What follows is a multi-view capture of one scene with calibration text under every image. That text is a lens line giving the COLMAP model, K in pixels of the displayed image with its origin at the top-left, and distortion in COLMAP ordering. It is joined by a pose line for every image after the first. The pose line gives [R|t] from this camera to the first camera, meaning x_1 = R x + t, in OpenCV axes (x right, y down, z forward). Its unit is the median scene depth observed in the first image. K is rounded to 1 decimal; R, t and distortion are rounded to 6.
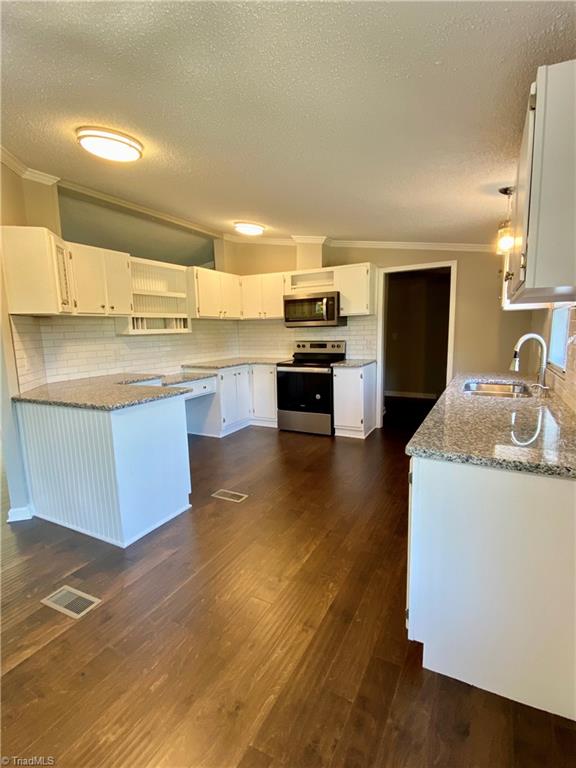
lens RADIAL K [[369.8, 0, 288.0], [0, 369.8, 384.0], [0, 0, 1]] dist [0.076968, -0.000135]
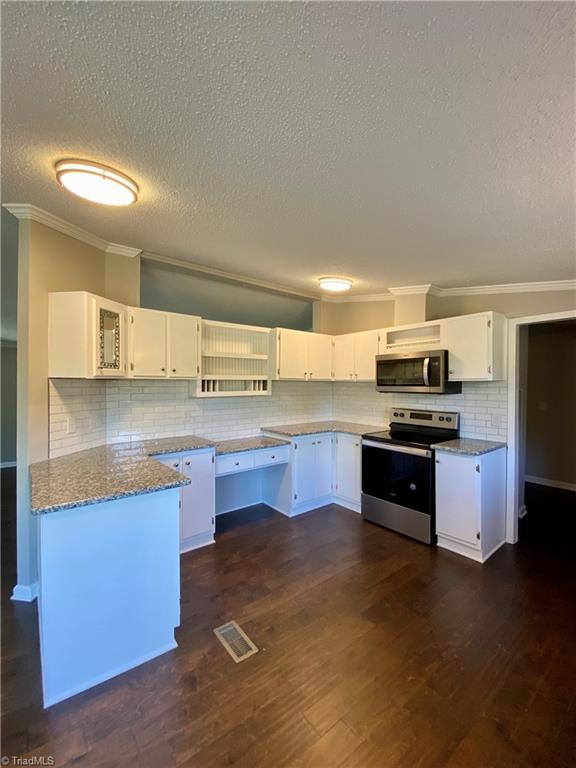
lens RADIAL K [[311.4, 0, 288.0], [0, 311.4, 384.0], [0, 0, 1]] dist [0.000234, -0.000312]
pose [[0.910812, 0.028439, -0.411841, 0.104006], [-0.086216, 0.988729, -0.122398, -0.071275], [0.403719, 0.146989, 0.902998, 0.294631]]
